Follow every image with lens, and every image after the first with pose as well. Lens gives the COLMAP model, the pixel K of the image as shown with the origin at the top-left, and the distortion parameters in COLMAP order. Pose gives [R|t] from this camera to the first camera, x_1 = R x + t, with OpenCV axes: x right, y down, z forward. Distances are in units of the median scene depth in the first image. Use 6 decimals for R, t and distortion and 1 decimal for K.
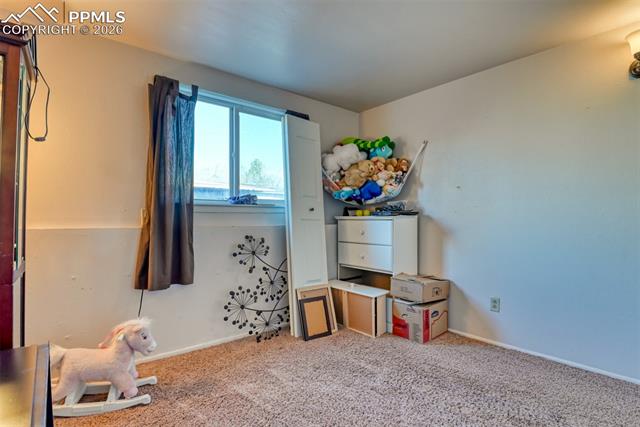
lens RADIAL K [[330.9, 0, 320.0], [0, 330.9, 213.5], [0, 0, 1]] dist [-0.007246, -0.001285]
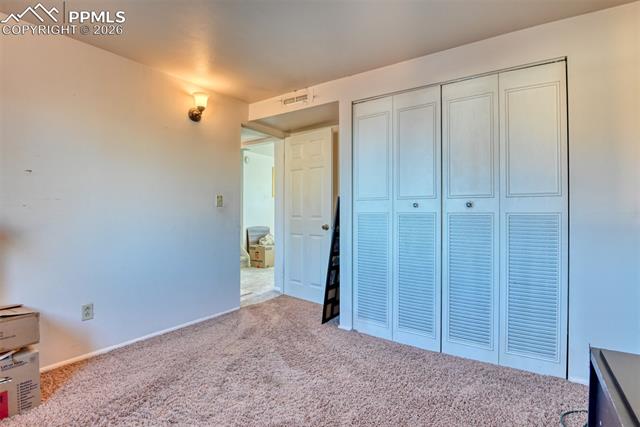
lens RADIAL K [[329.8, 0, 320.0], [0, 329.8, 213.5], [0, 0, 1]] dist [-0.016510, -0.001452]
pose [[-0.309317, -0.003303, 0.950953, -0.455735], [-0.015535, 0.999878, -0.001580, 0.005823], [-0.950832, -0.015261, -0.309331, 0.645943]]
